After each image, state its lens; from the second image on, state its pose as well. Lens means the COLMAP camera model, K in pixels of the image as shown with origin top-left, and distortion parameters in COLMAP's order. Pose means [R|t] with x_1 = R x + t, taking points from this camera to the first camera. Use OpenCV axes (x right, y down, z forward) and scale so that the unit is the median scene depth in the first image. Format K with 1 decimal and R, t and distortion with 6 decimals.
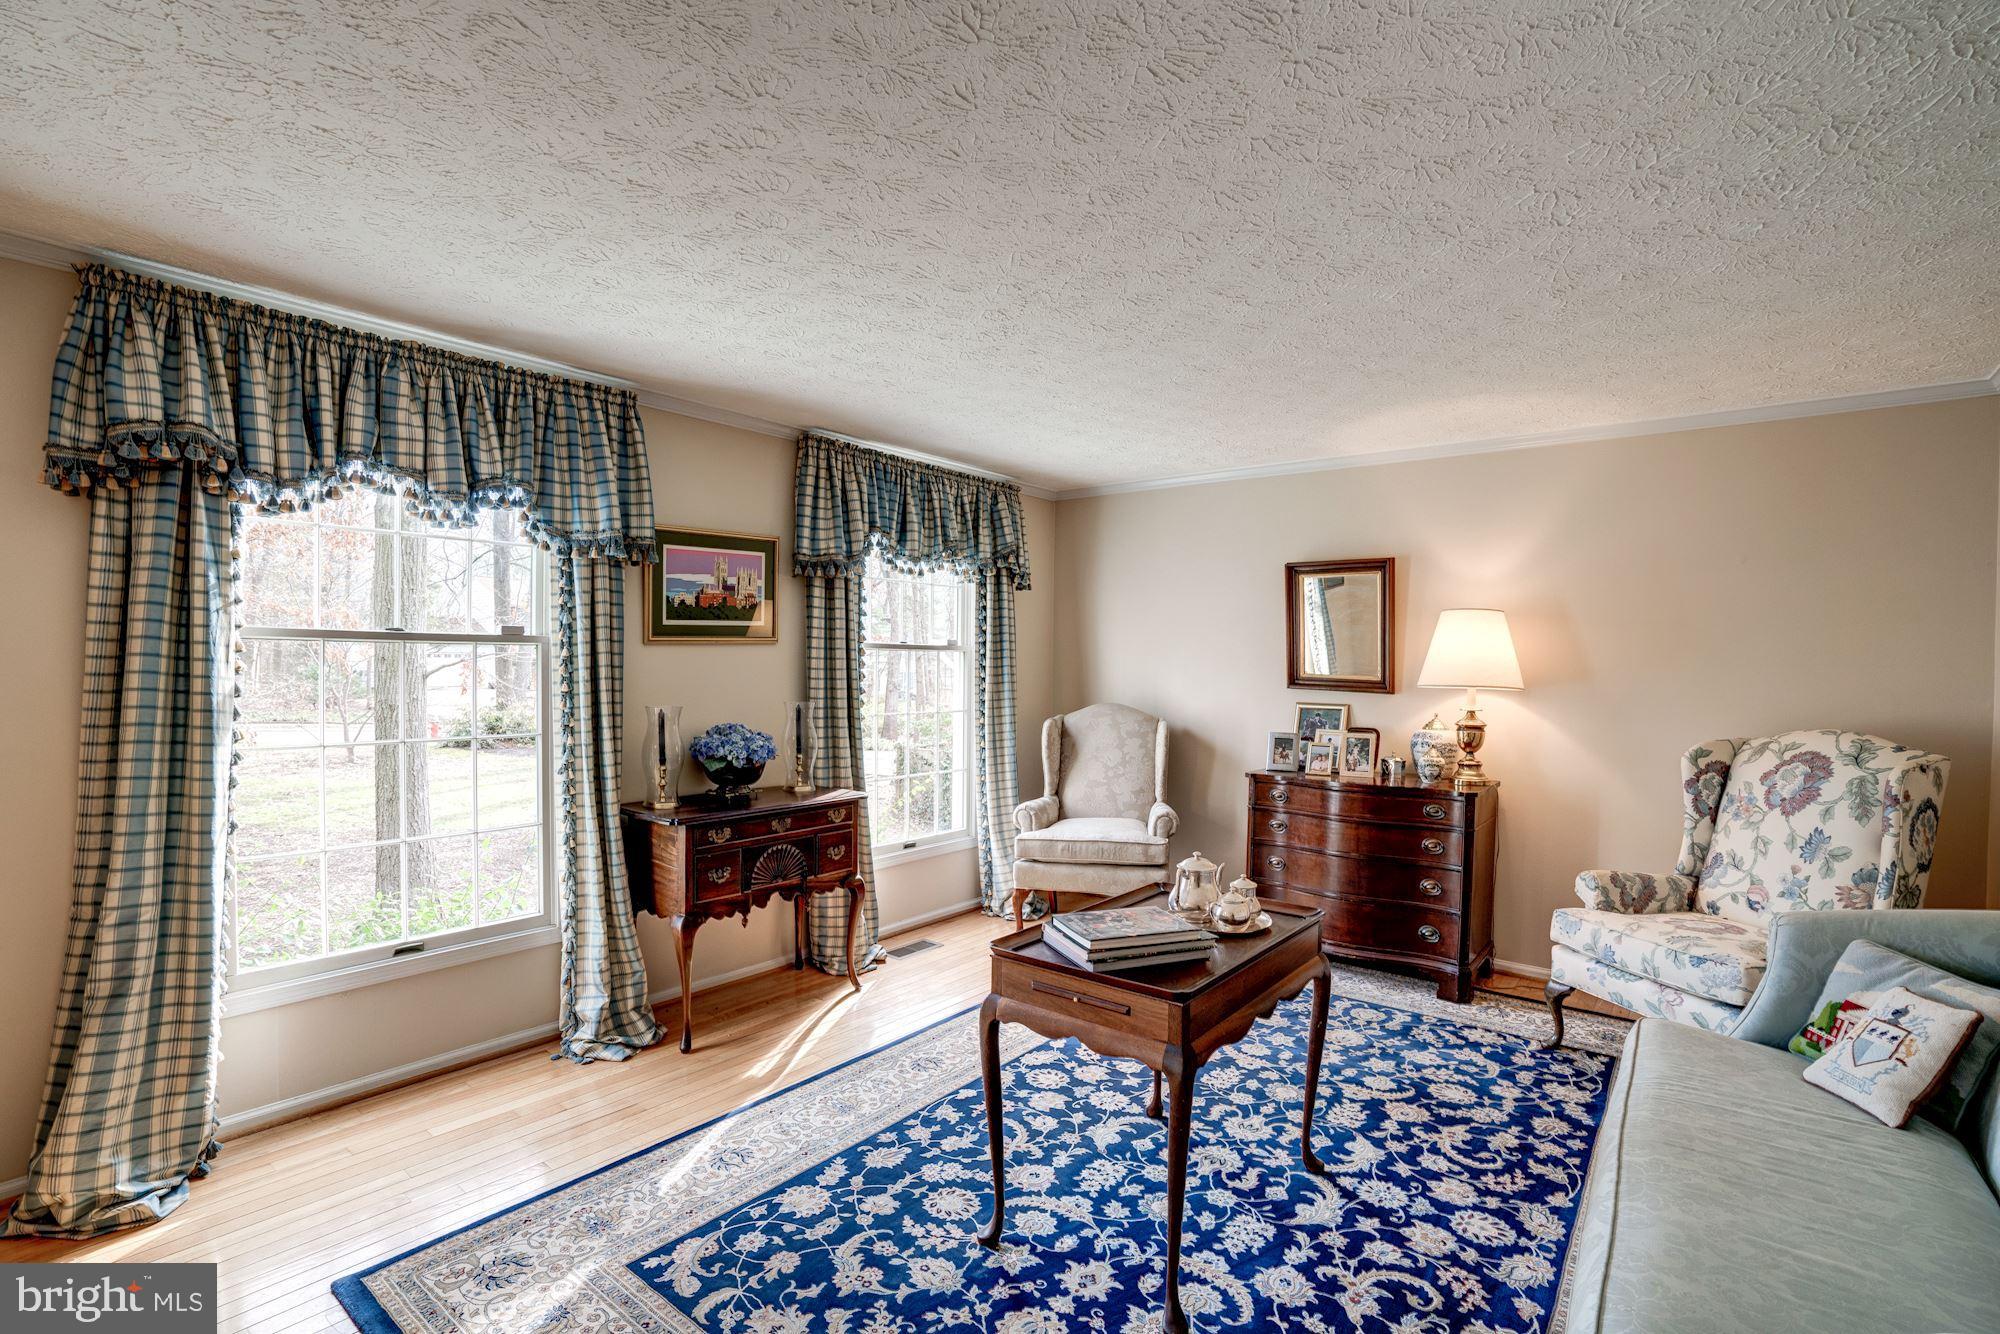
lens RADIAL K [[932.9, 0, 987.1], [0, 932.9, 680.0], [0, 0, 1]] dist [-0.044375, 0.020214]
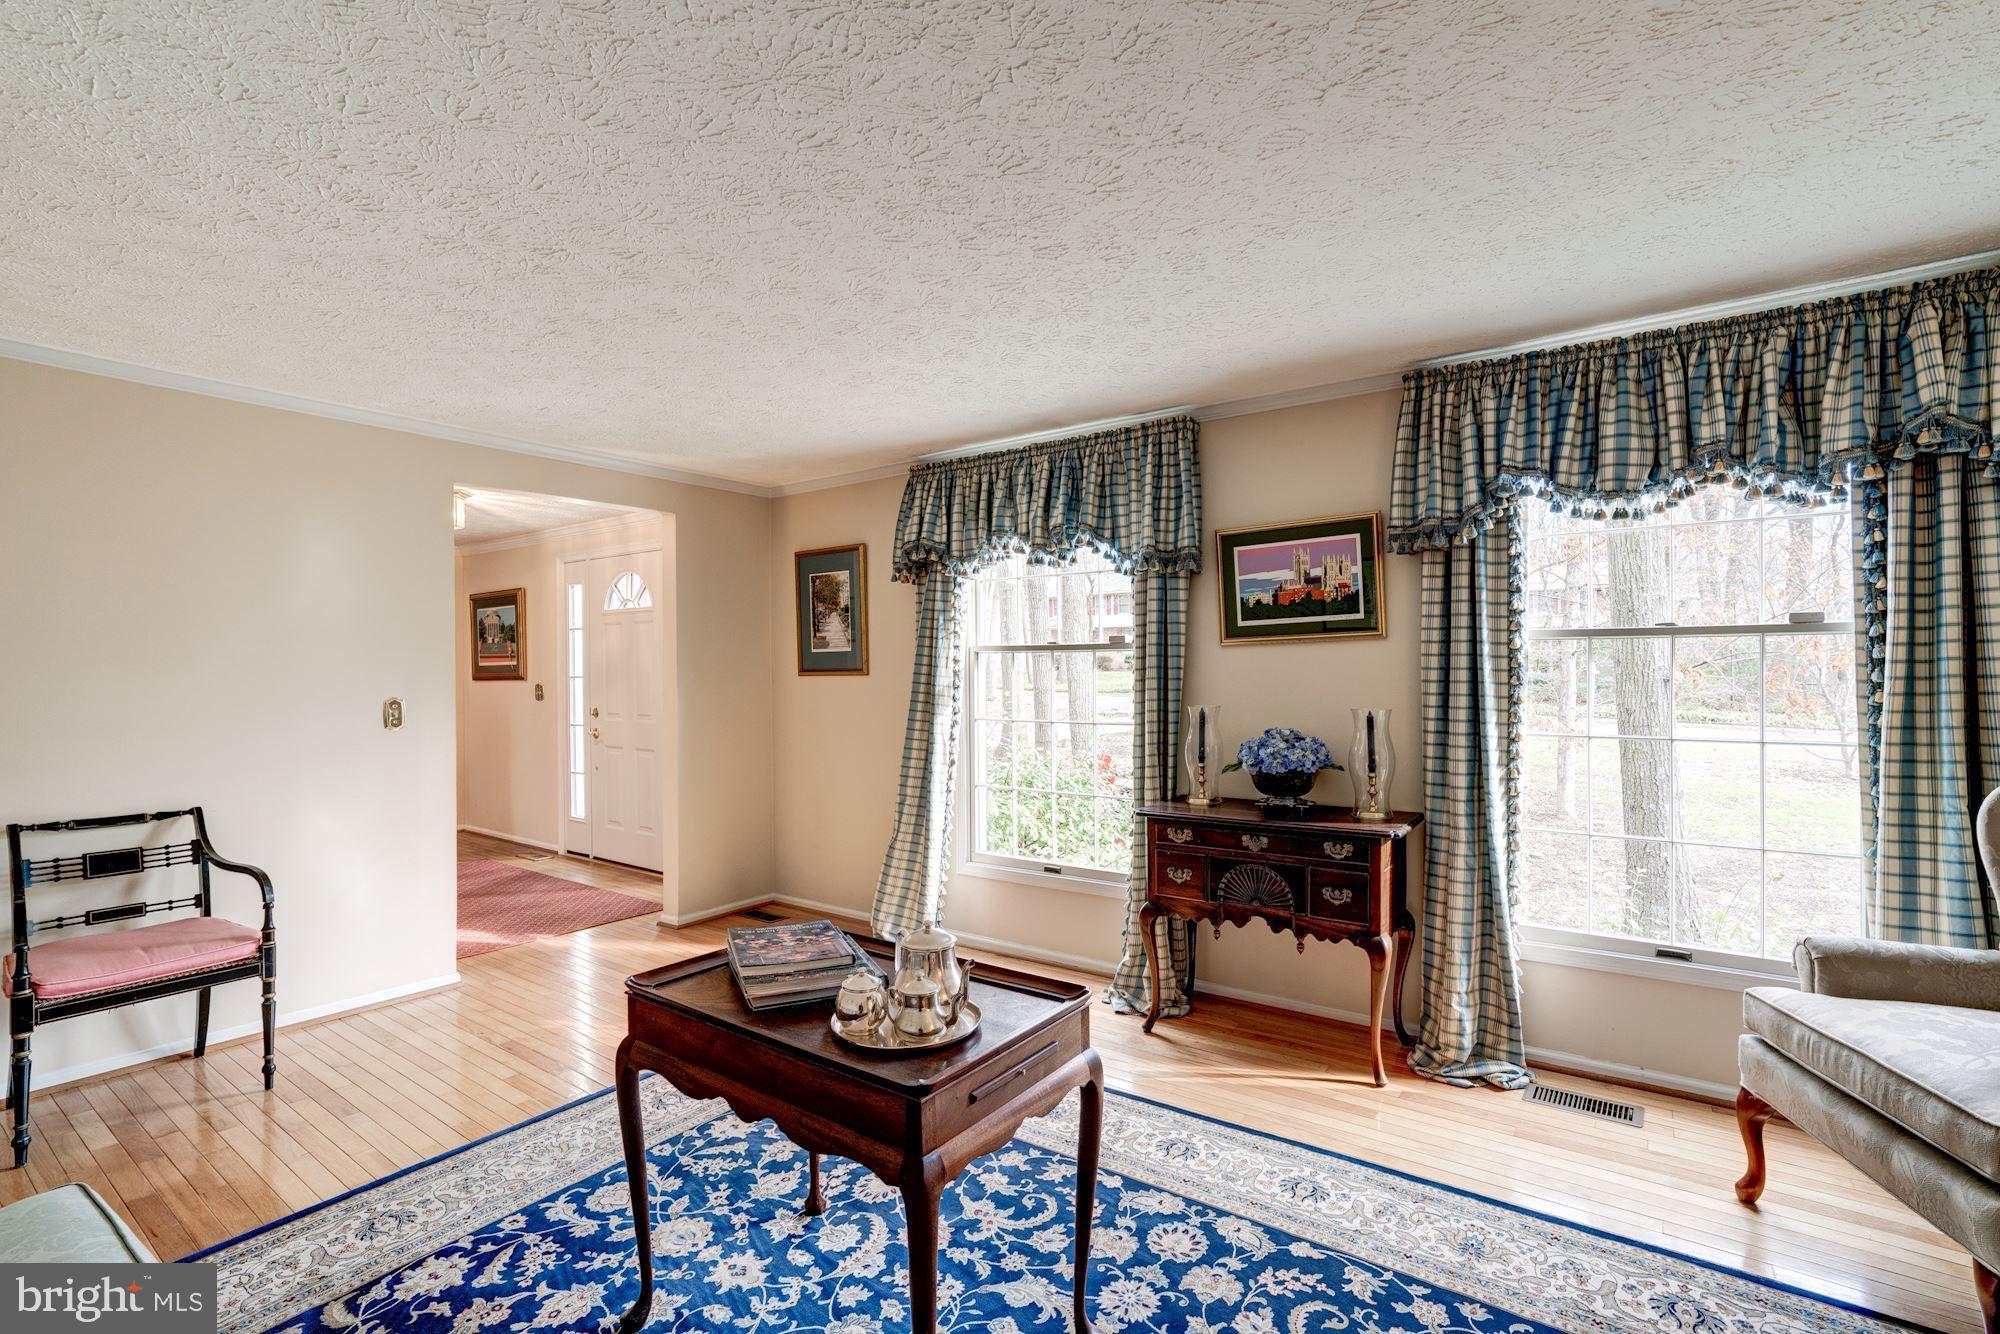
lens RADIAL K [[932.9, 0, 1031.6], [0, 932.9, 660.8], [0, 0, 1]] dist [-0.044375, 0.020214]
pose [[0.065374, -0.016827, -0.997719, 0.735693], [-0.009951, 0.999797, -0.017514, -0.001659], [0.997811, 0.011073, 0.065194, 0.800995]]
